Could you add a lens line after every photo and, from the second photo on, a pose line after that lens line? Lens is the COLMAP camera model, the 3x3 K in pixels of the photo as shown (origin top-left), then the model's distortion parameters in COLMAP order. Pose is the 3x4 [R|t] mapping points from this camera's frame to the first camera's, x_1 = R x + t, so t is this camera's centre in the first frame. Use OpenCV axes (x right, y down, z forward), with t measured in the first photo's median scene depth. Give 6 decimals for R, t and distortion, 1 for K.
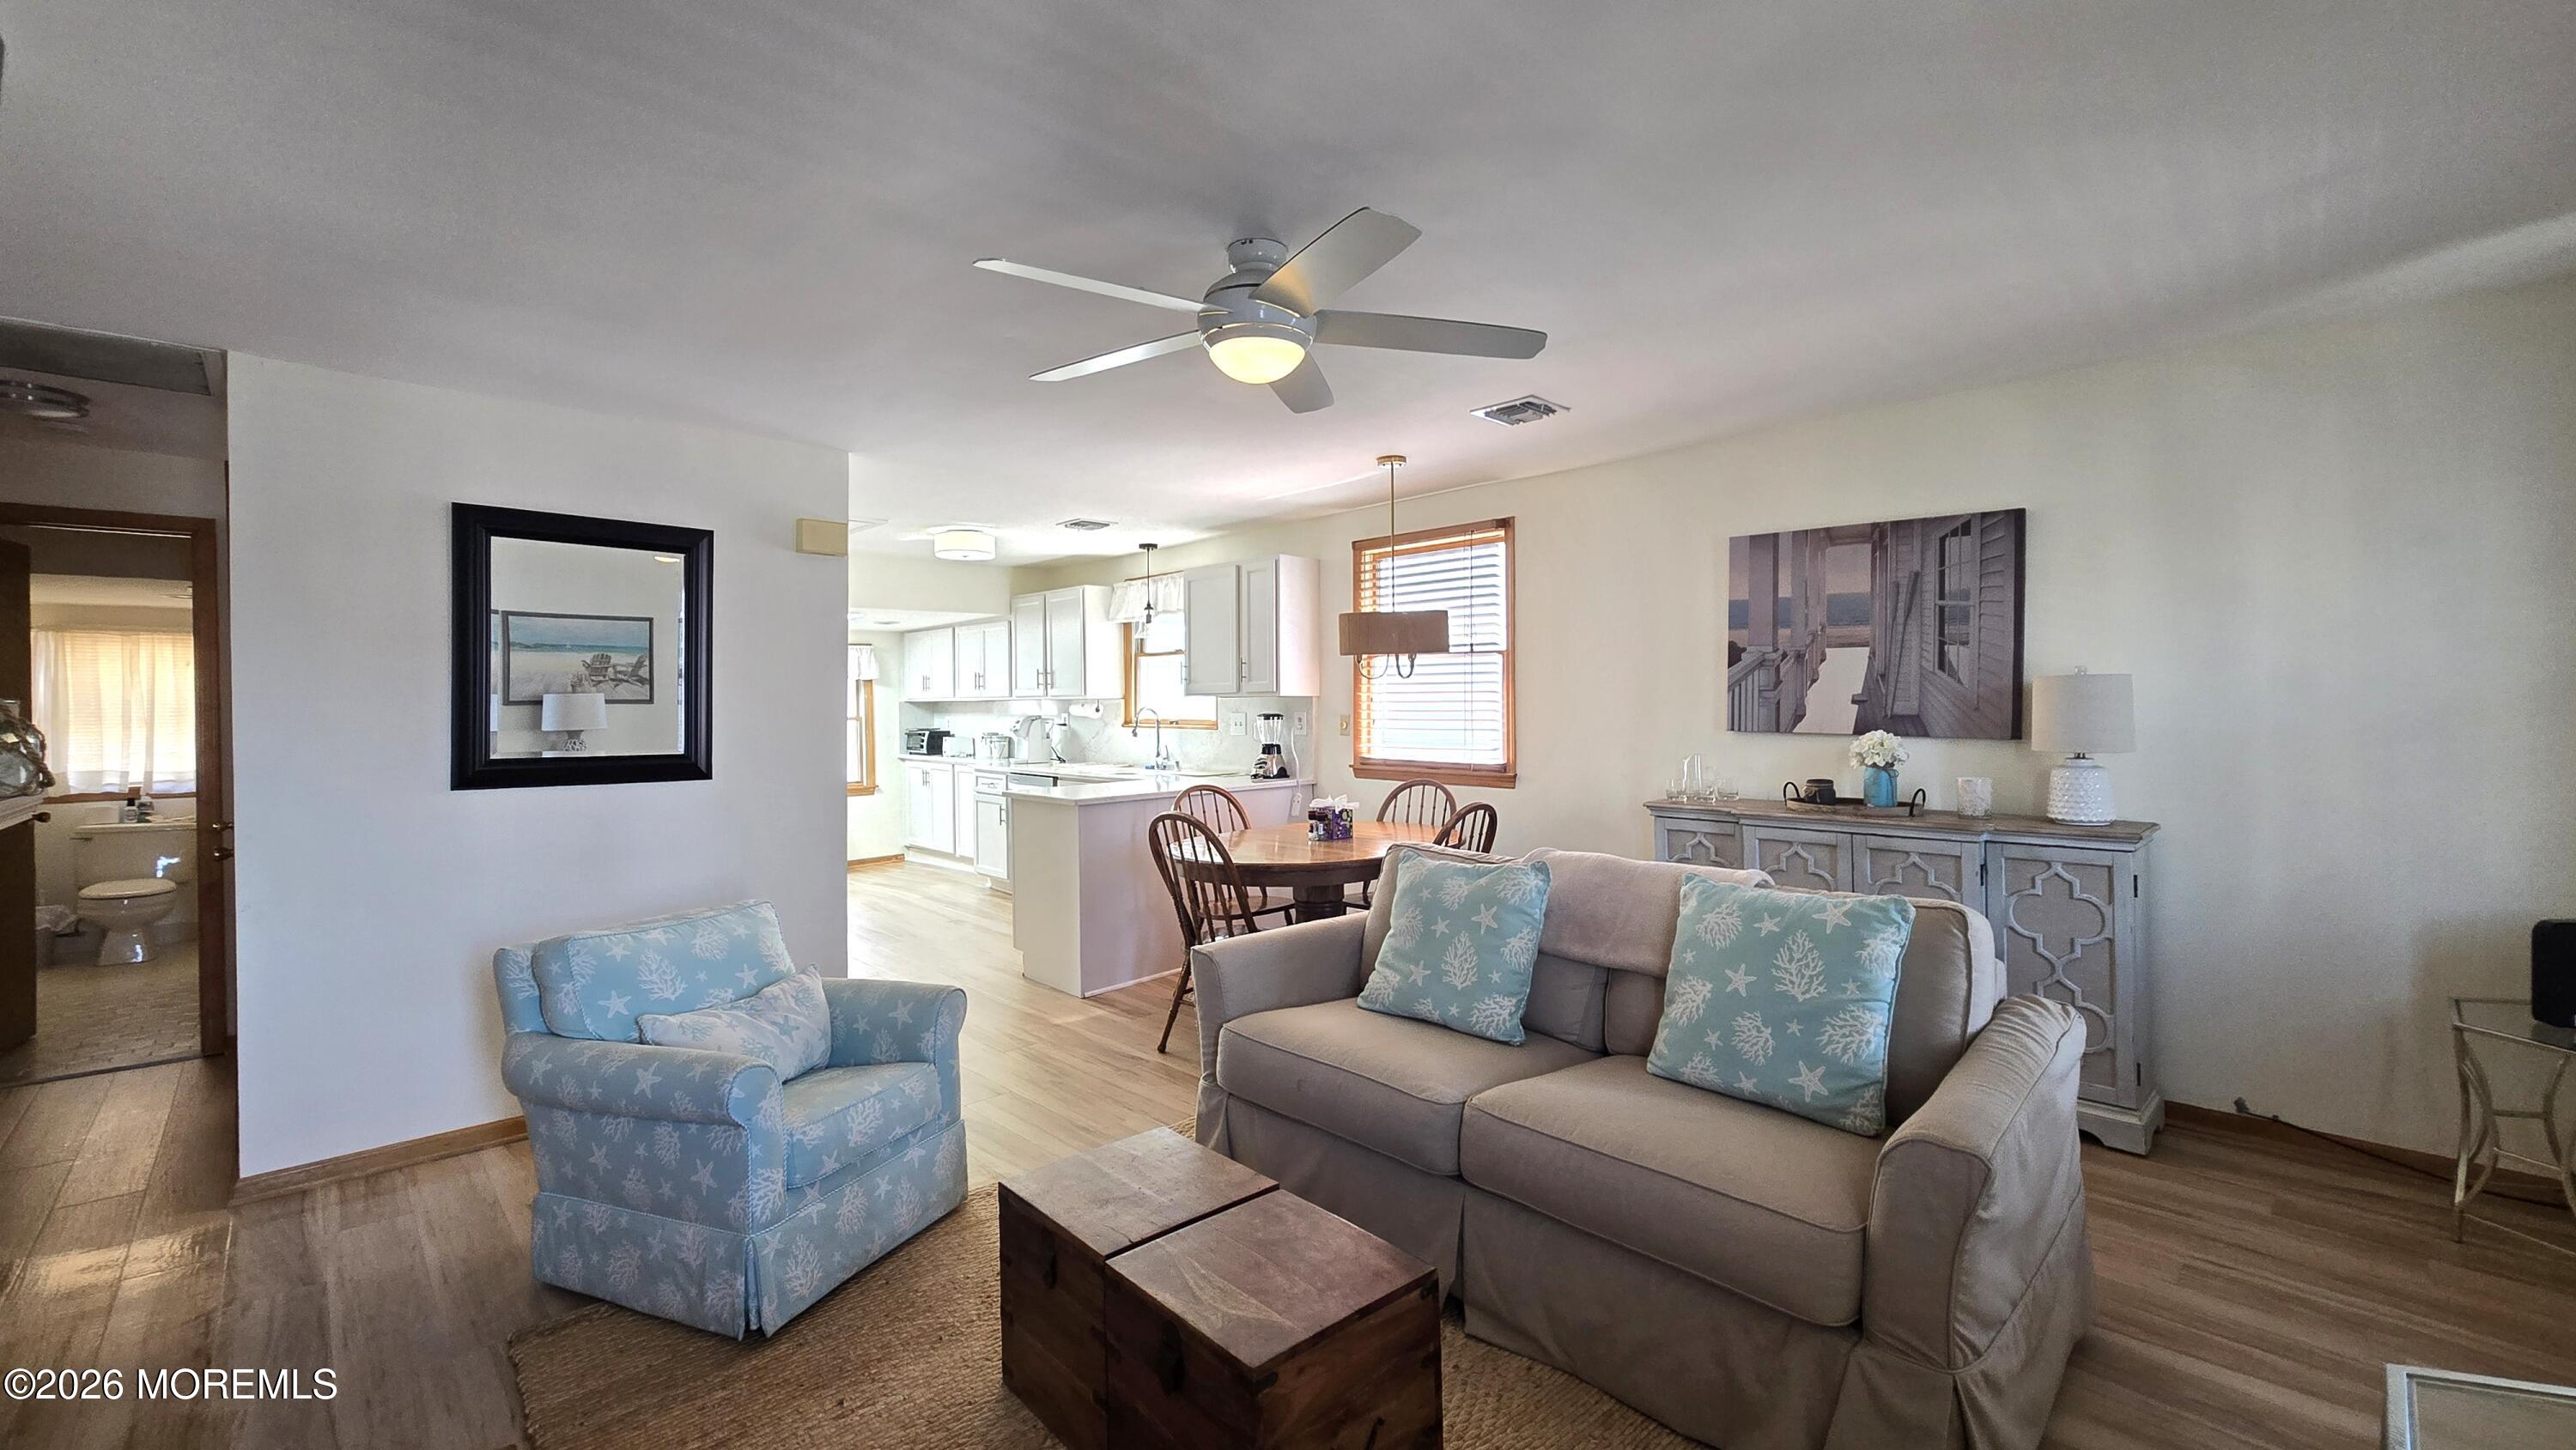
lens RADIAL K [[1064.3, 0, 1282.6], [0, 1064.3, 710.9], [0, 0, 1]] dist [-0.002752, -0.000659]
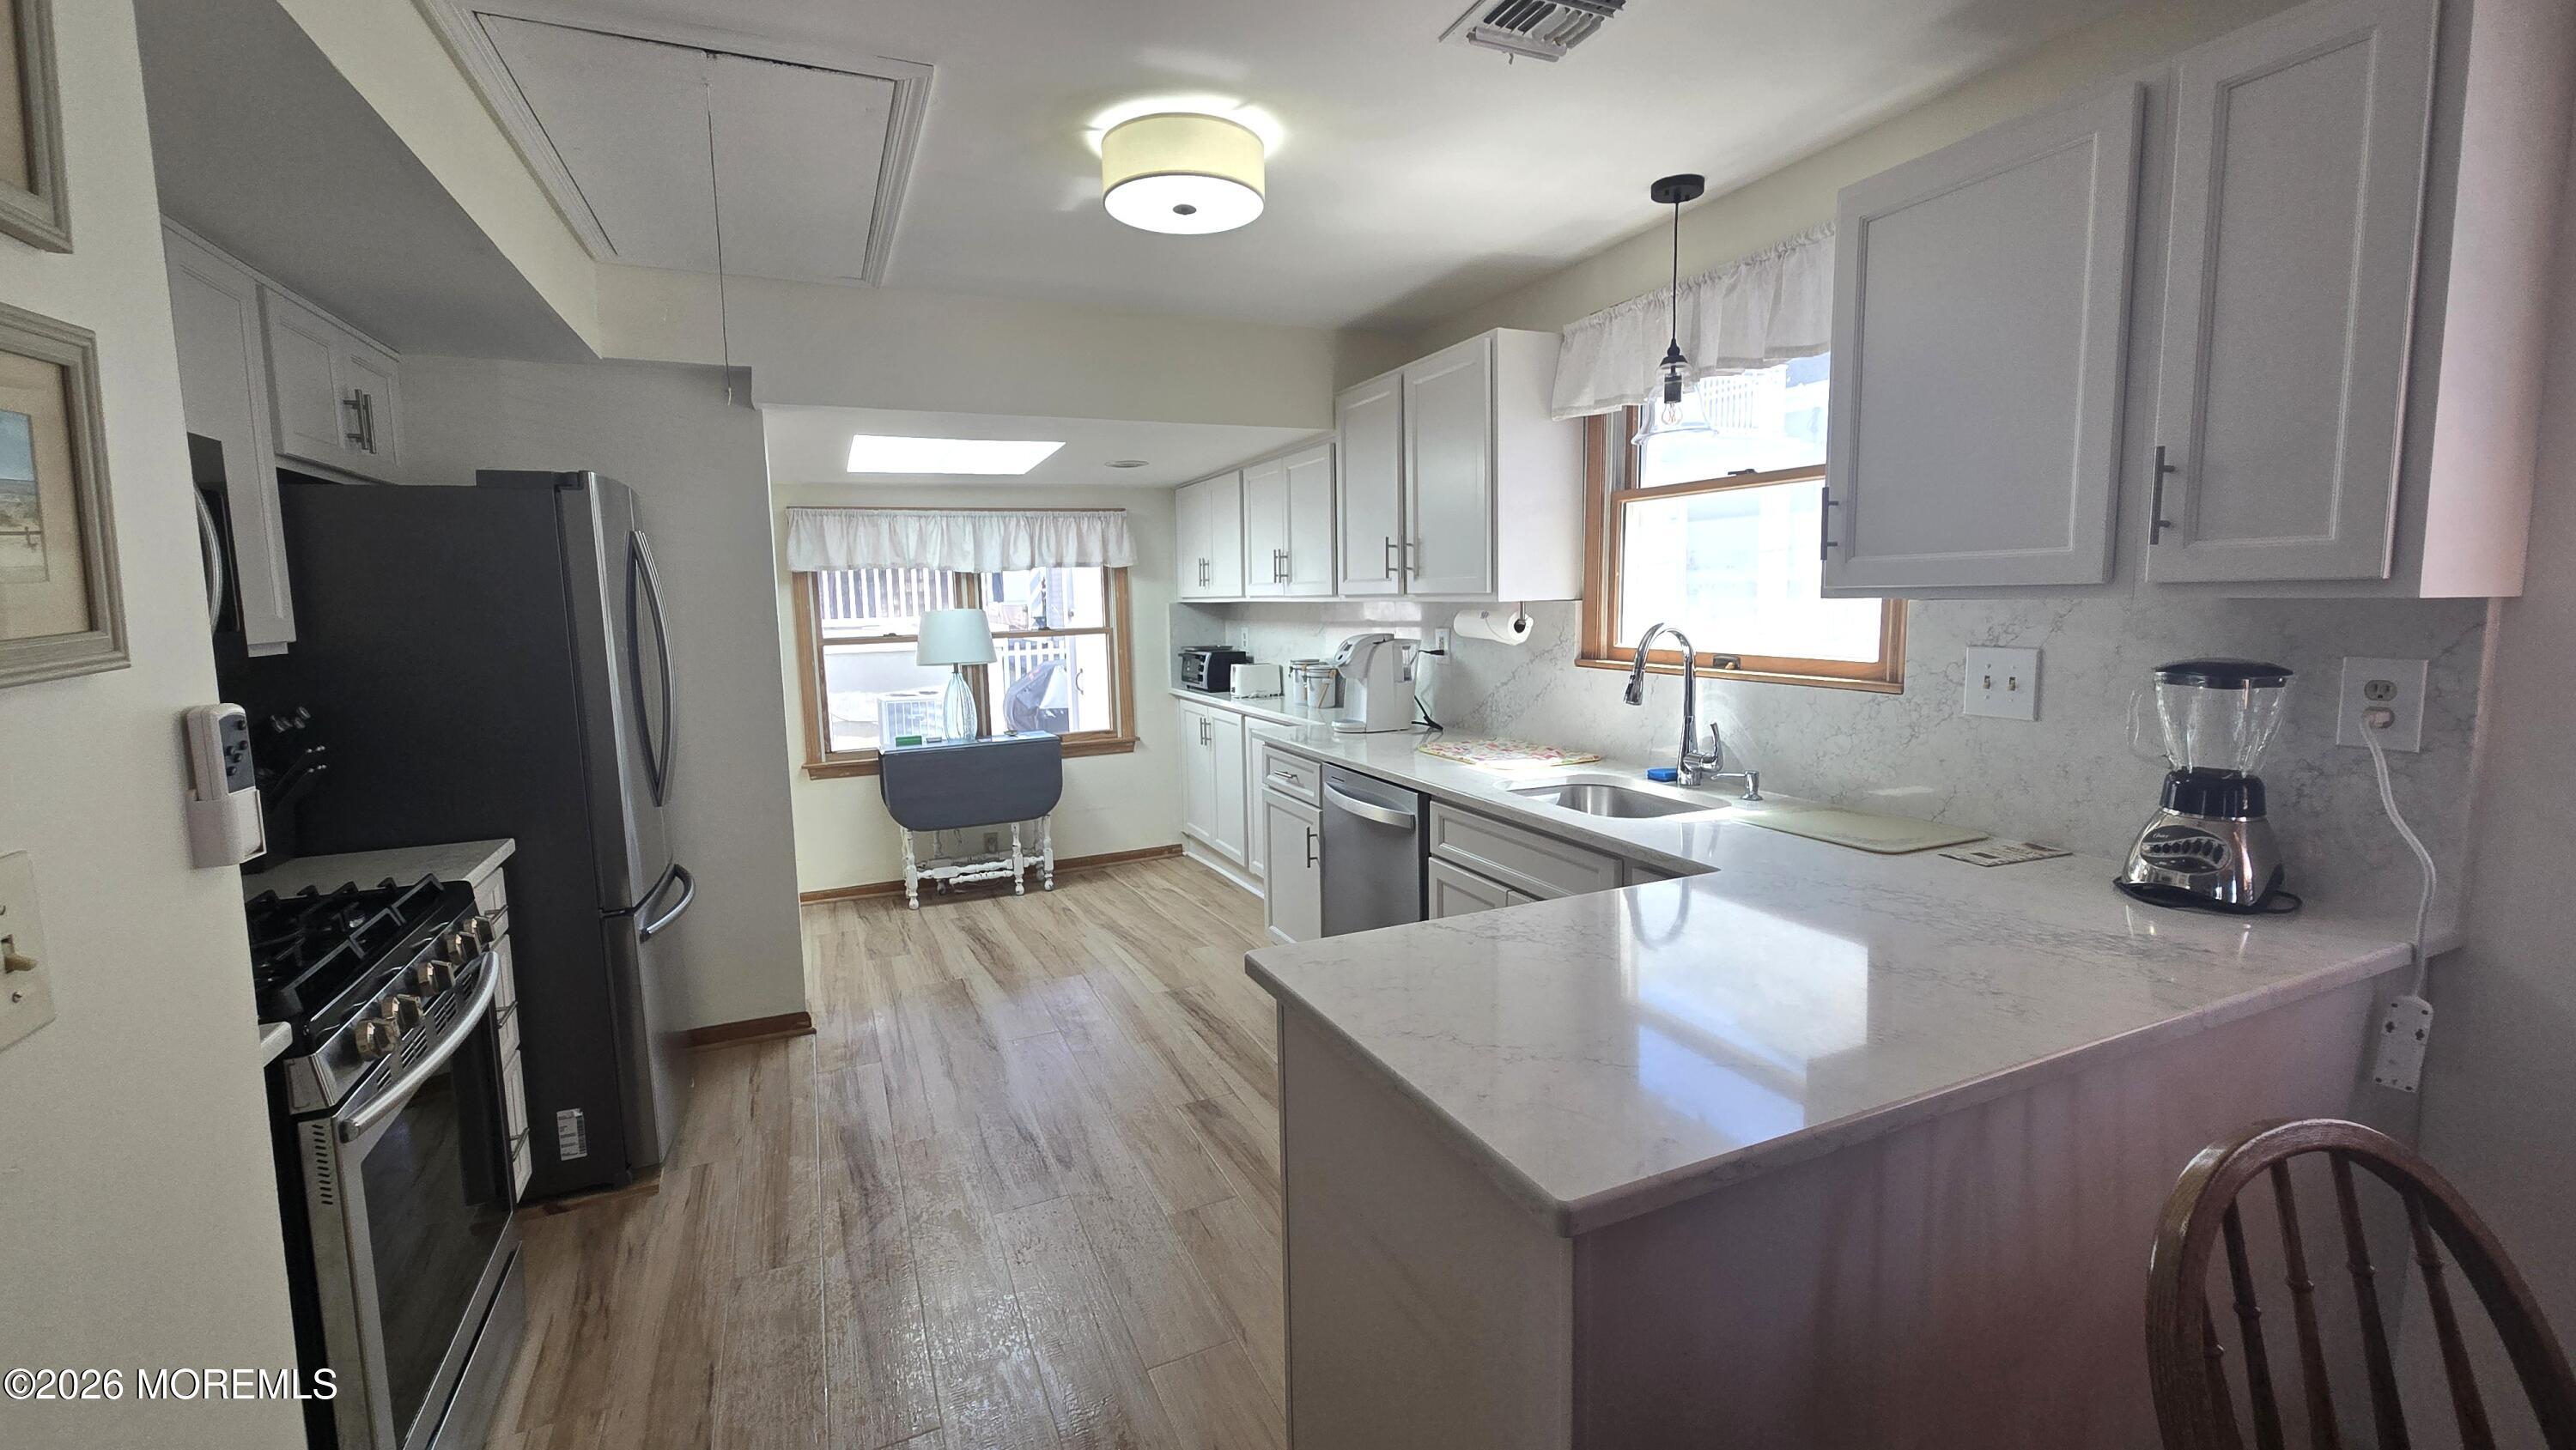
lens RADIAL K [[1064.3, 0, 1290.8], [0, 1064.3, 709.3], [0, 0, 1]] dist [-0.002752, -0.000659]
pose [[0.948515, 0.026841, -0.315594, -0.149263], [0.005315, 0.994914, 0.100590, -0.013941], [0.316689, -0.097089, 0.943547, 0.666817]]
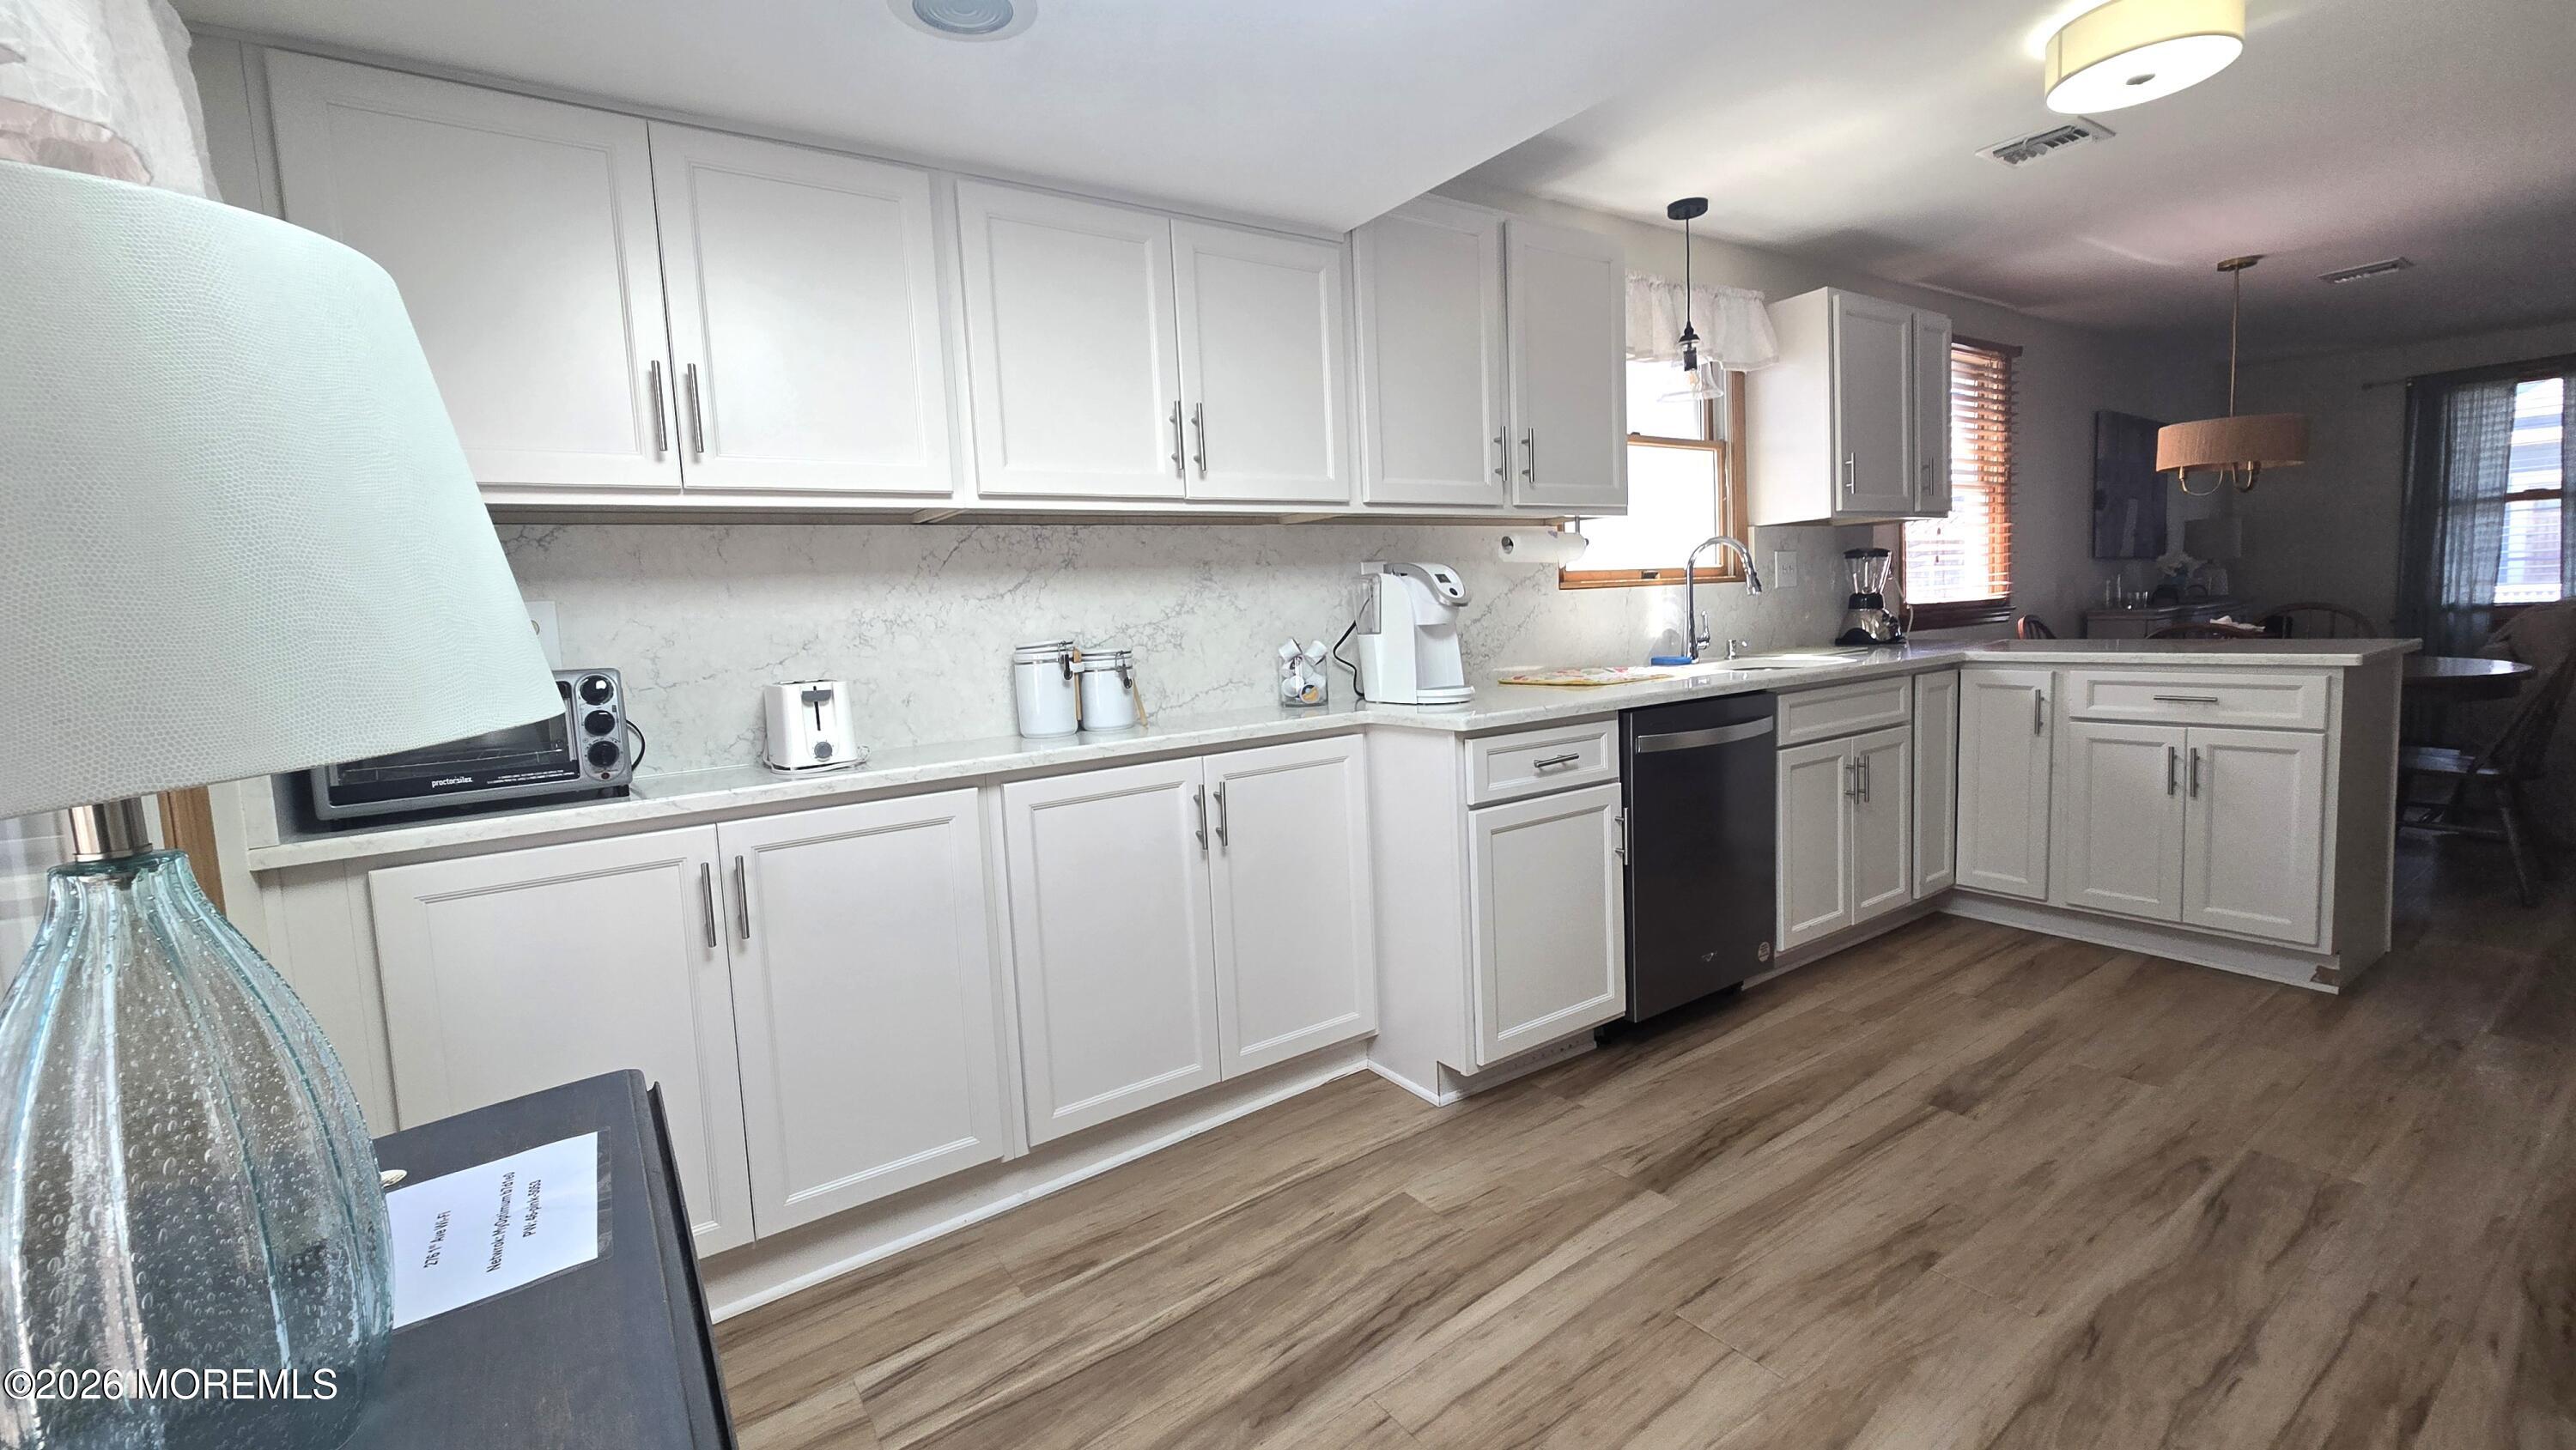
lens RADIAL K [[1064.3, 0, 1245.6], [0, 1064.3, 704.5], [0, 0, 1]] dist [-0.002752, -0.000659]
pose [[0.157487, -0.087214, 0.983662, -0.756424], [0.062755, 0.994963, 0.078168, 0.024852], [-0.985525, 0.049419, 0.162167, 1.289535]]
